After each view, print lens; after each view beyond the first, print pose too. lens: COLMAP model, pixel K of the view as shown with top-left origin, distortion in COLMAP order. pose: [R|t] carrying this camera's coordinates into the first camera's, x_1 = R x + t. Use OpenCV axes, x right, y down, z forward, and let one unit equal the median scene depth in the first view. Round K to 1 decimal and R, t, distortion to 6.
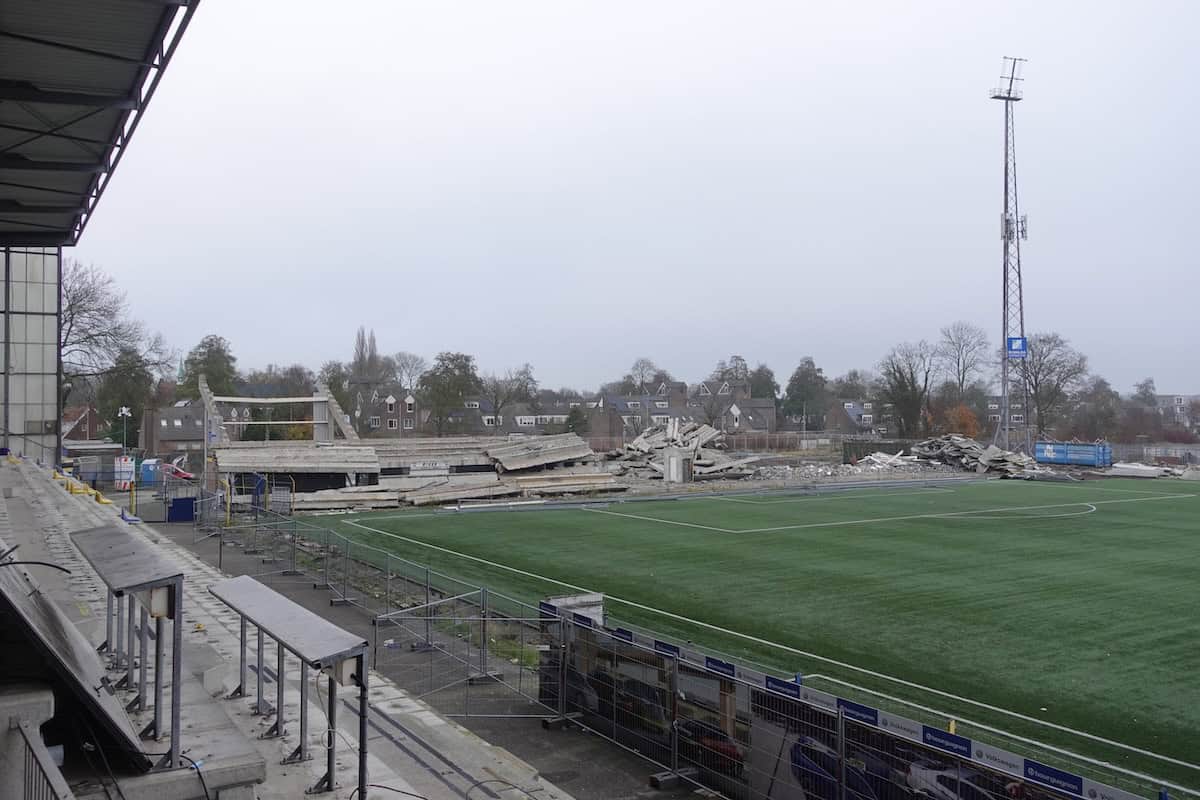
lens RADIAL K [[993.8, 0, 603.8], [0, 993.8, 391.7], [0, 0, 1]] dist [0.011831, 0.007181]
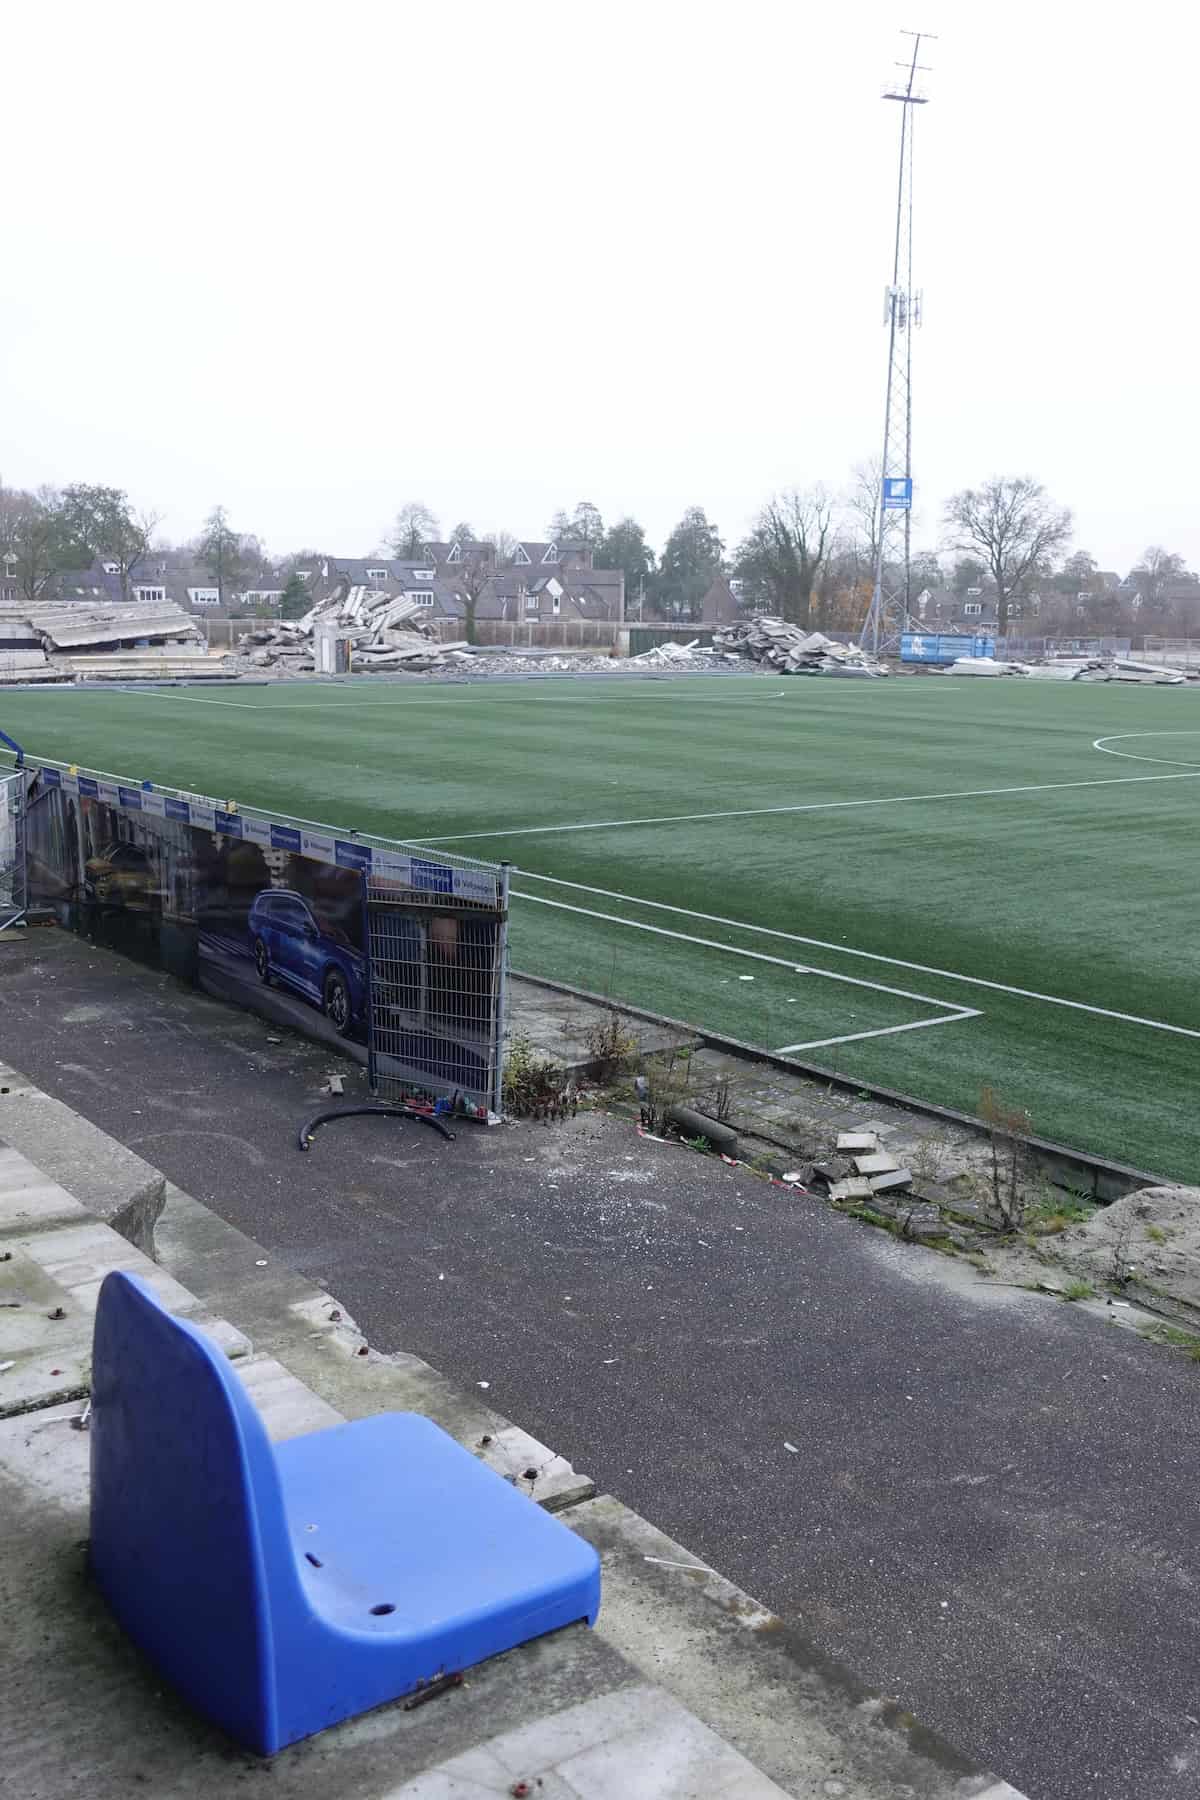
lens RADIAL K [[1639.9, 0, 598.9], [0, 1639.9, 901.4], [0, 0, 1]] dist [0.004553, 0.000000]
pose [[0.996171, 0.000666, 0.087425, 0.131933], [-0.018117, 0.979838, 0.198972, 0.011426], [-0.085529, -0.199794, 0.976098, -0.158677]]
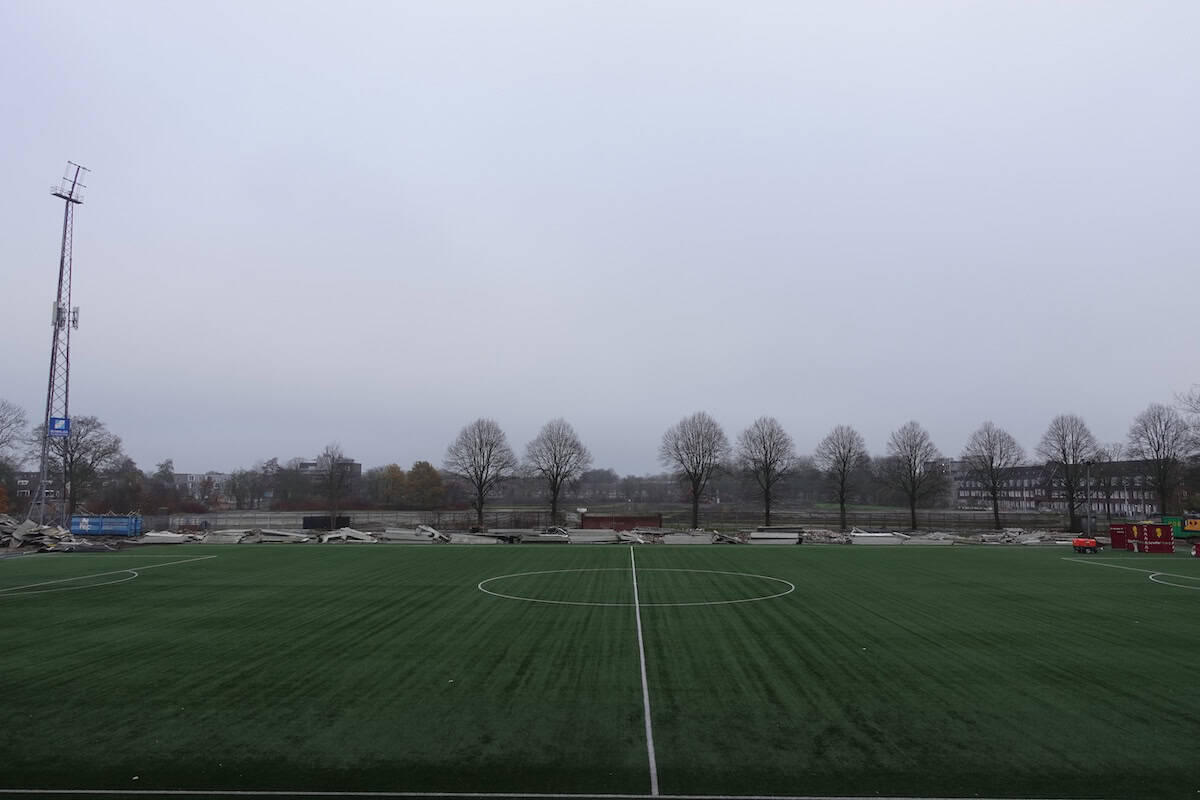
lens RADIAL K [[834.9, 0, 600.4], [0, 834.9, 395.4], [0, 0, 1]] dist [0.006117, -0.001963]
pose [[0.557853, 0.093200, 0.824690, -0.007460], [-0.019229, 0.994859, -0.099423, -0.000031], [-0.829717, 0.039605, 0.556778, 0.016730]]
